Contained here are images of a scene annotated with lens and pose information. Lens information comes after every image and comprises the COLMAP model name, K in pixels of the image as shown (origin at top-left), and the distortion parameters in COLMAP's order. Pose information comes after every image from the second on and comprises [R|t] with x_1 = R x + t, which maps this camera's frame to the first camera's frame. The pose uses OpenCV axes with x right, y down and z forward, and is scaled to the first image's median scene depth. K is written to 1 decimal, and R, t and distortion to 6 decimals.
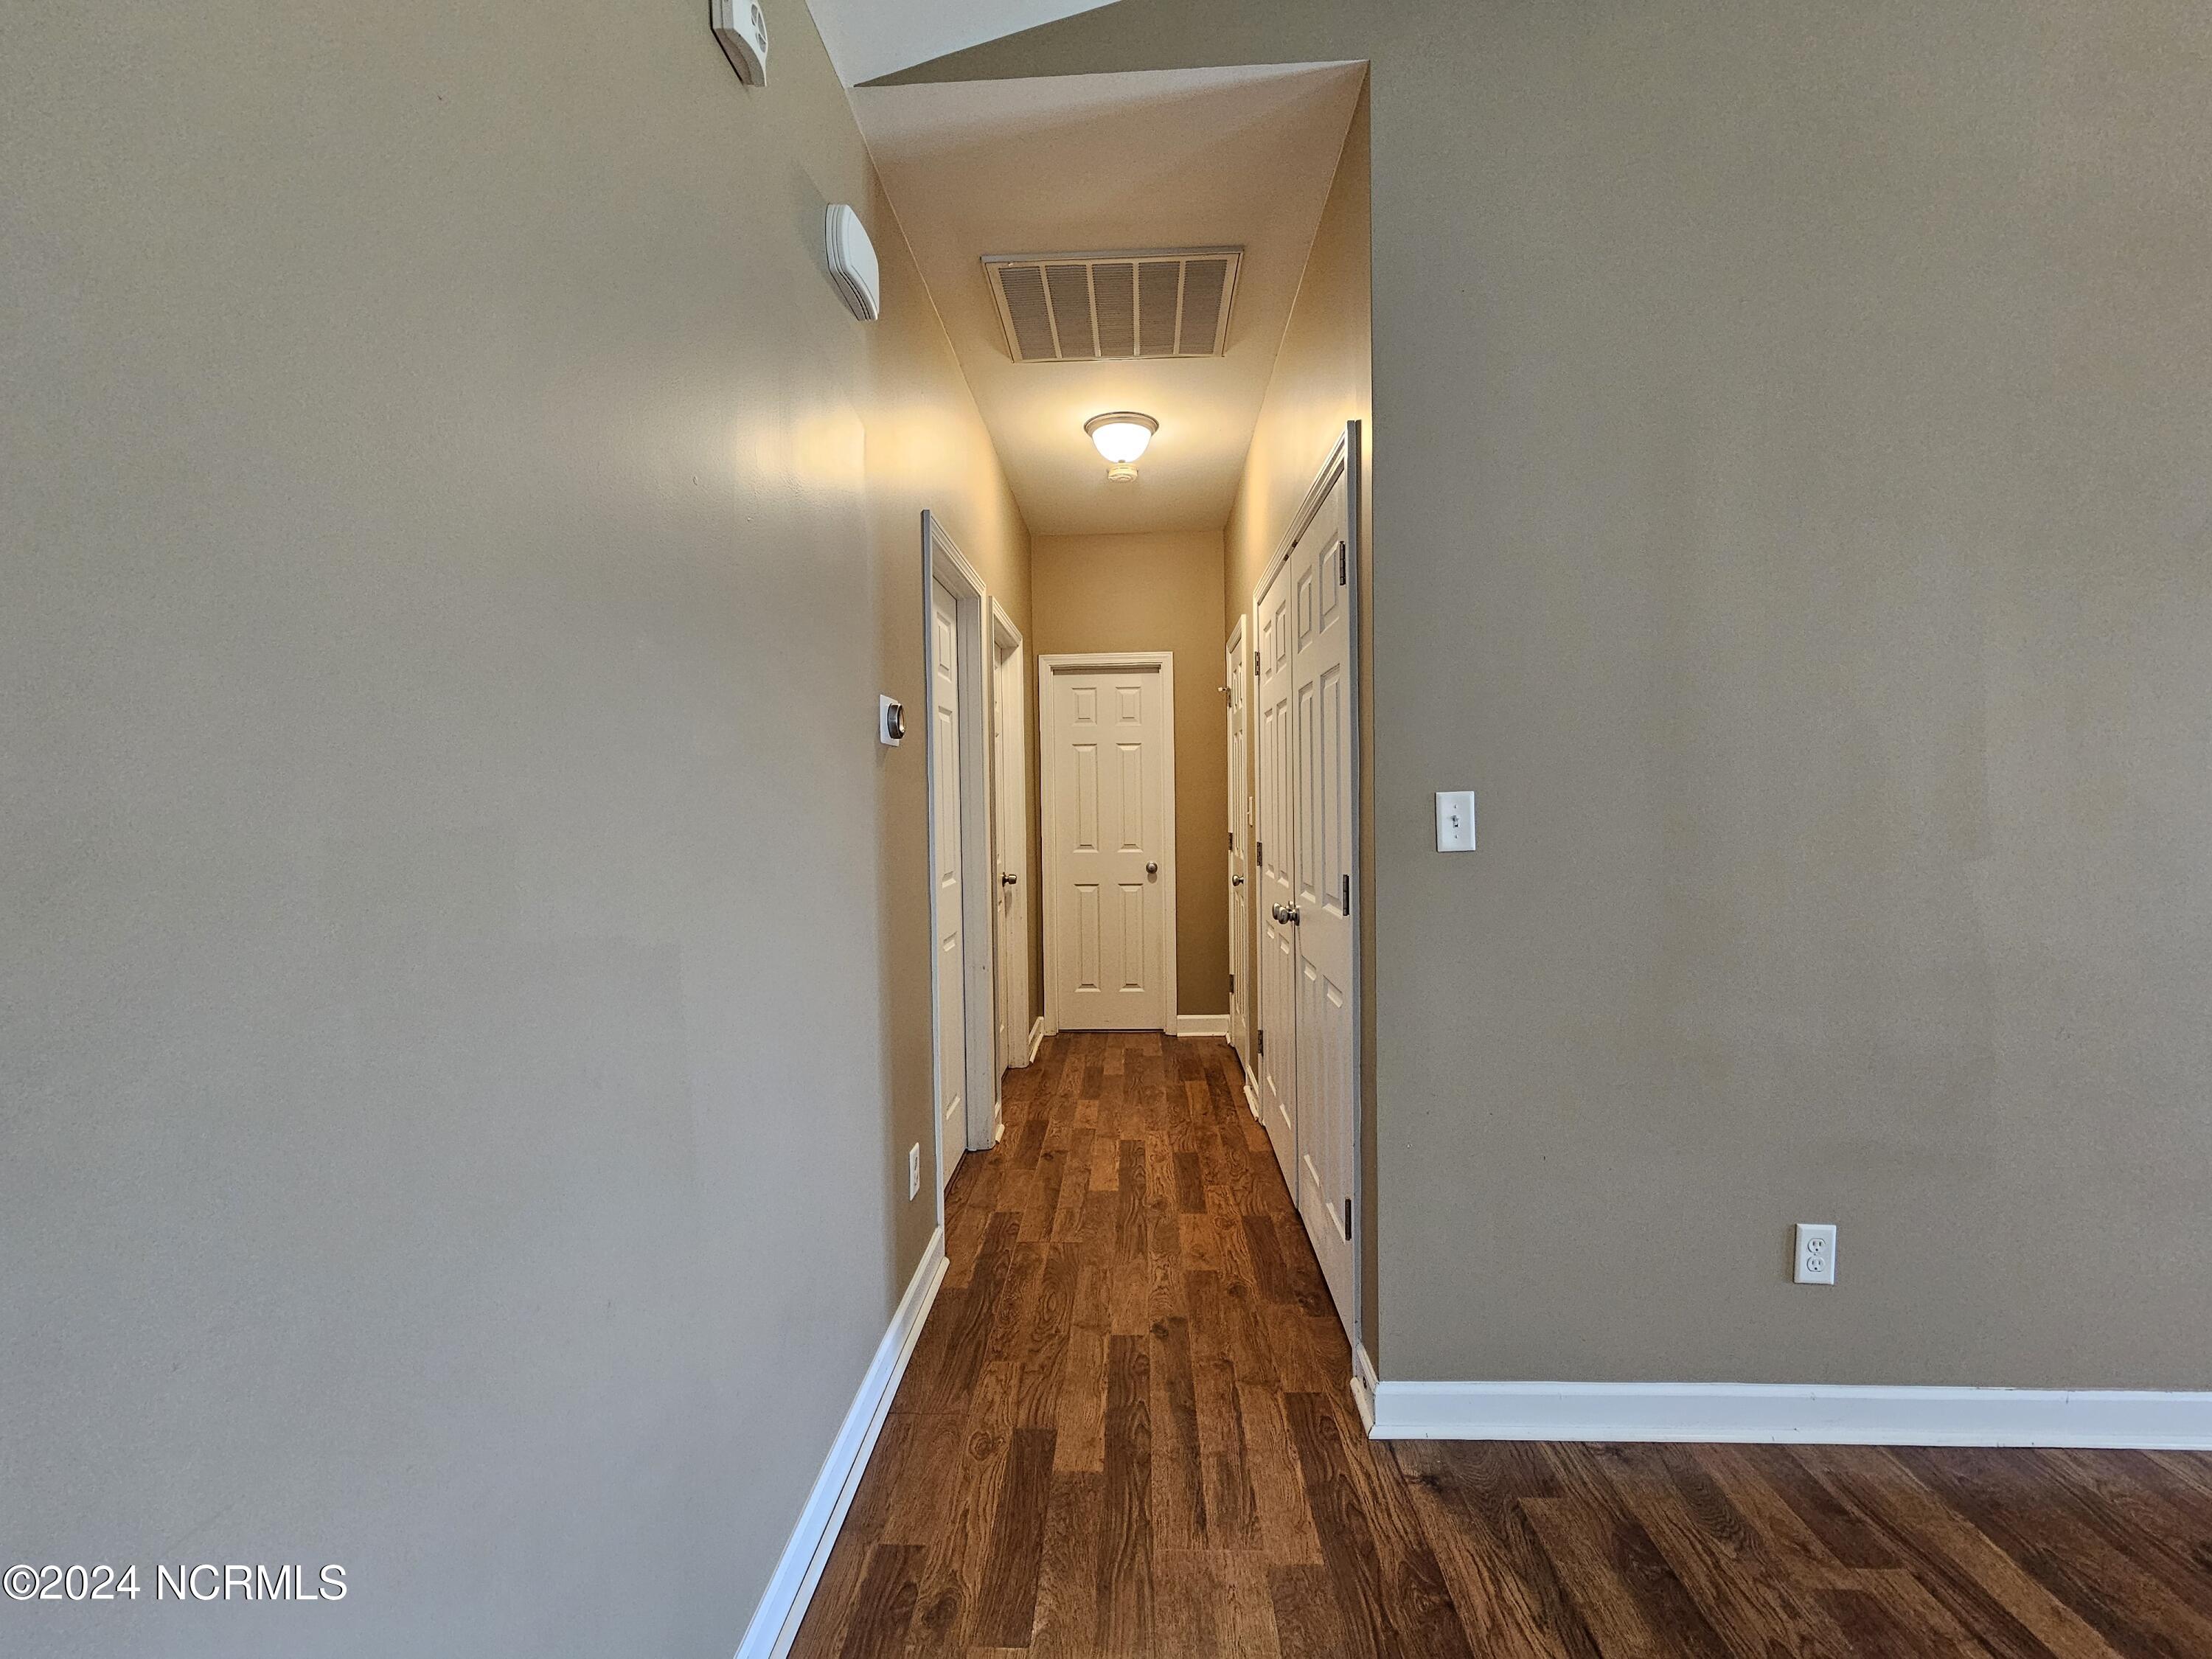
lens RADIAL K [[907.7, 0, 1106.0], [0, 907.7, 829.5], [0, 0, 1]] dist [0.000448, 0.000282]
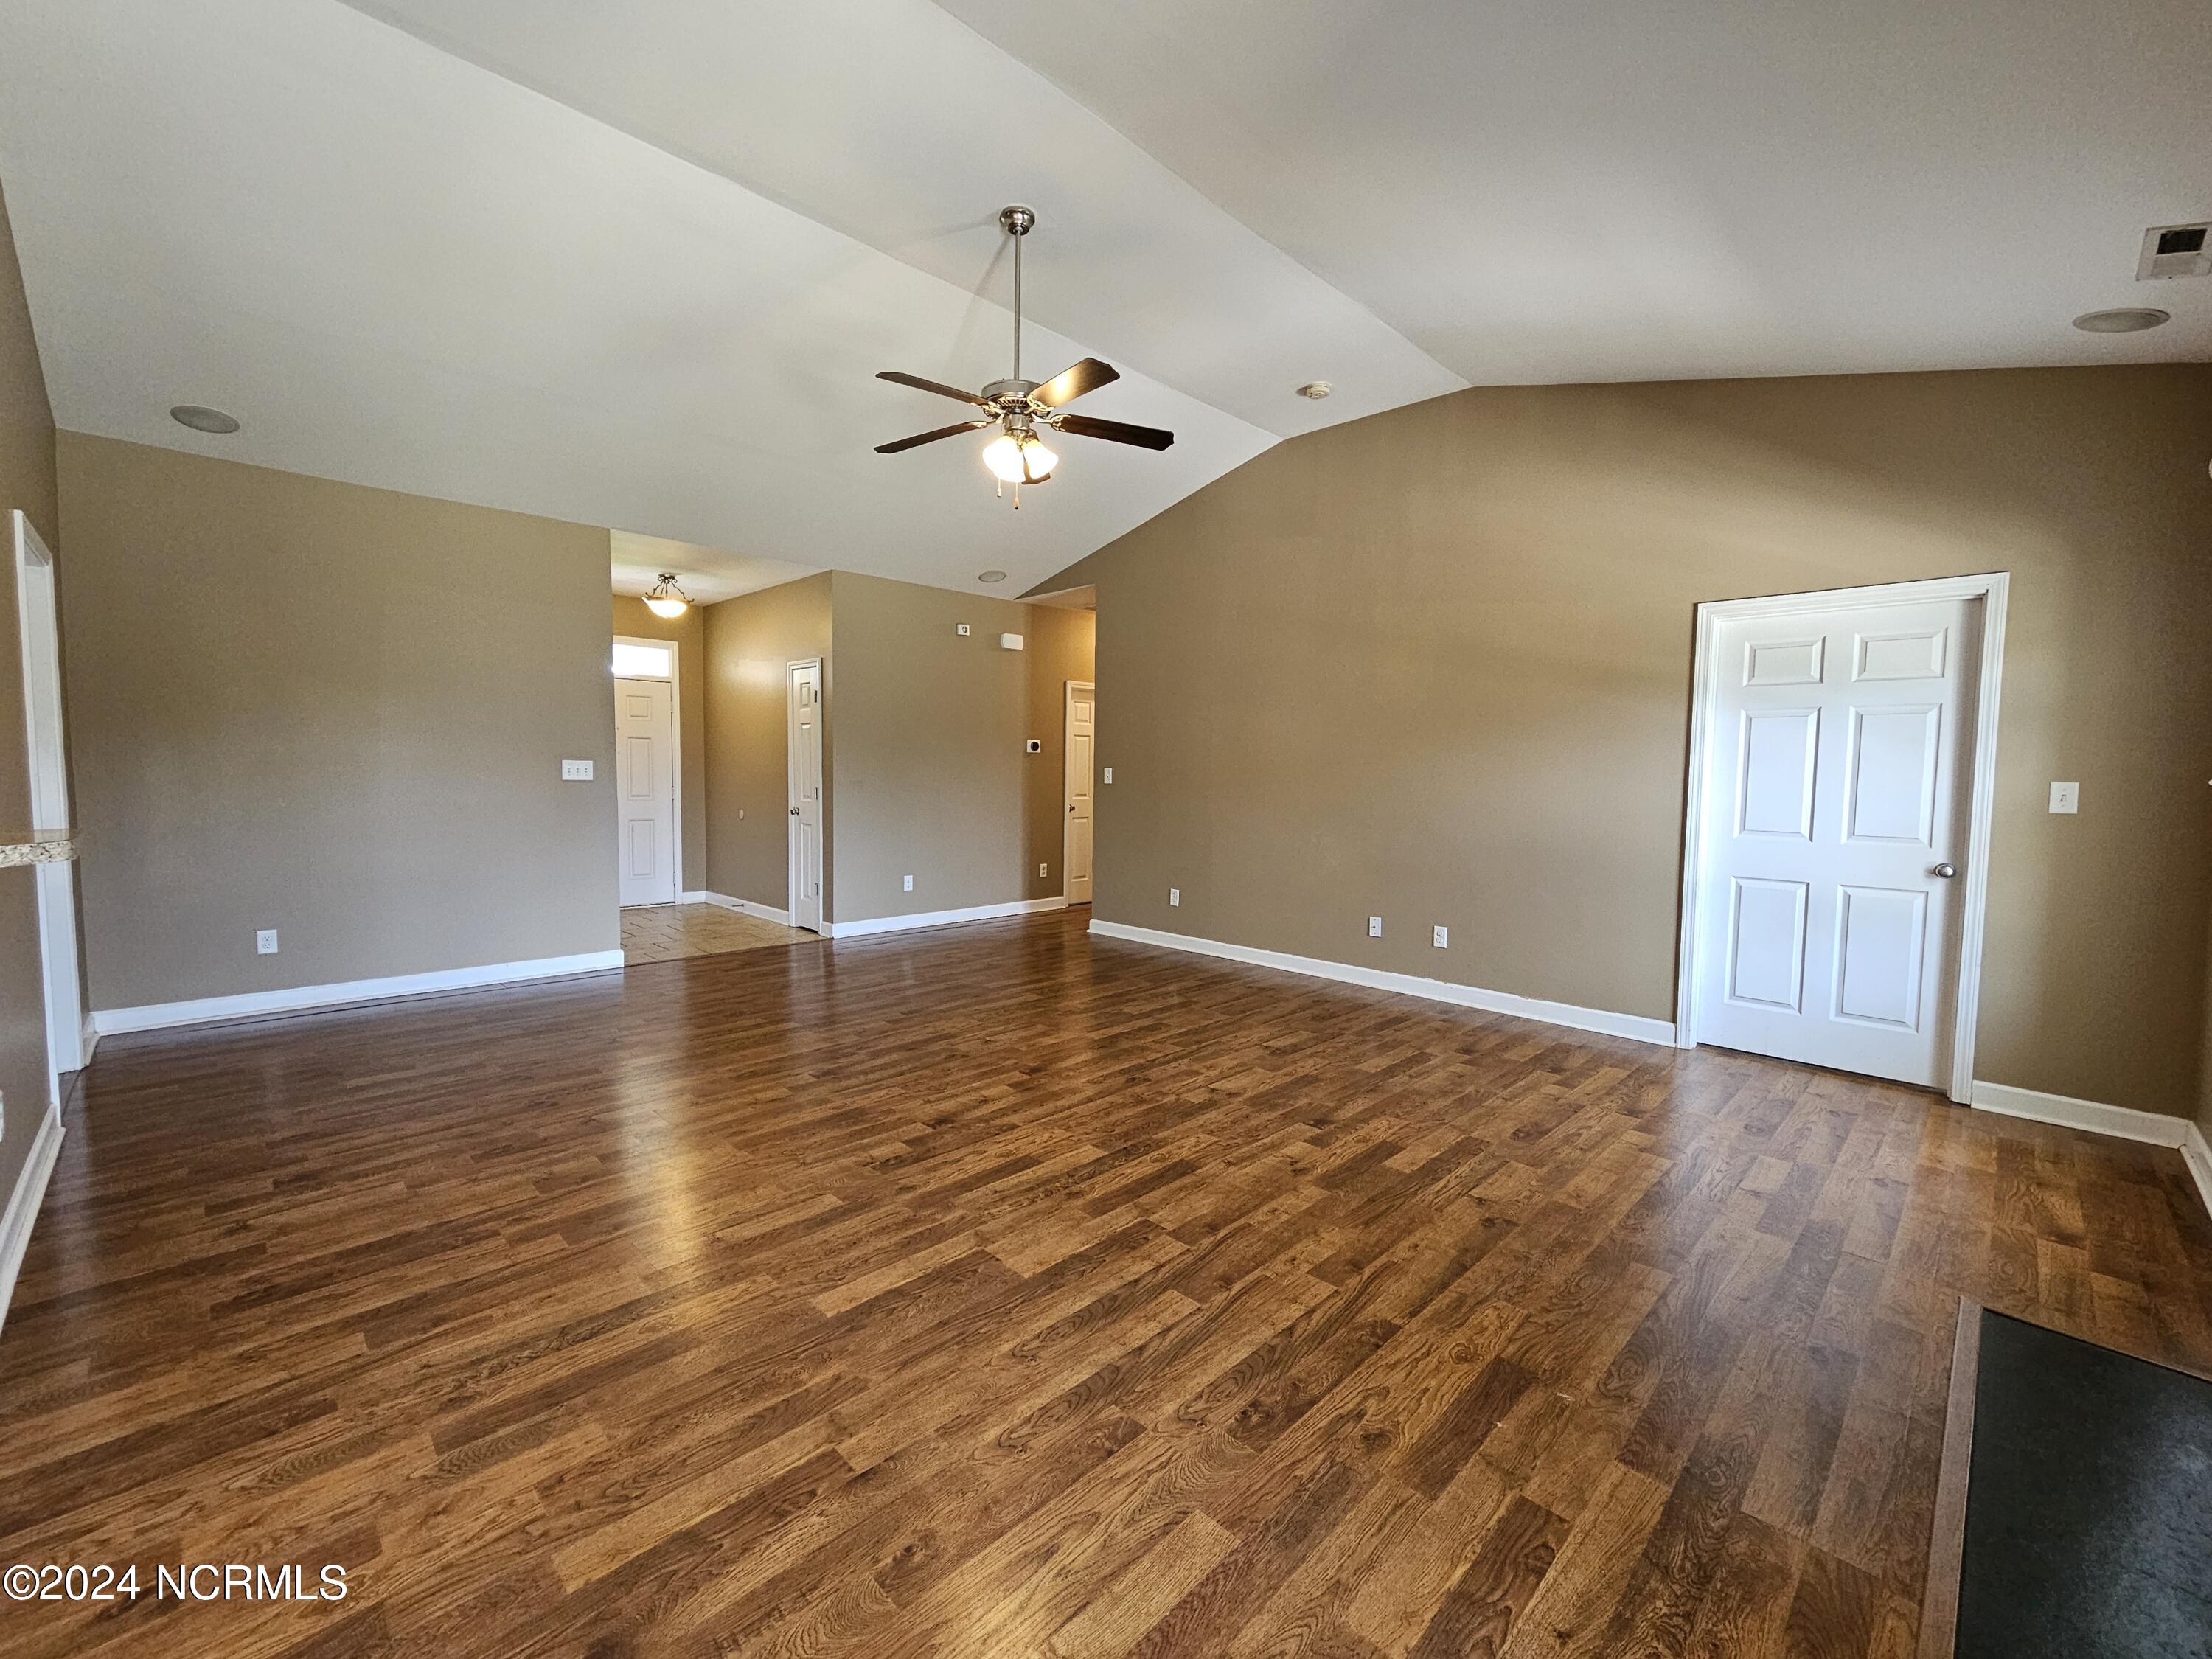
lens RADIAL K [[913.9, 0, 1111.6], [0, 913.9, 828.0], [0, 0, 1]] dist [0.002229, 0.000165]
pose [[0.734692, 0.072063, -0.674563, 1.320379], [-0.049966, 0.997389, 0.052130, 0.003755], [0.676558, -0.004594, 0.736375, -0.812218]]
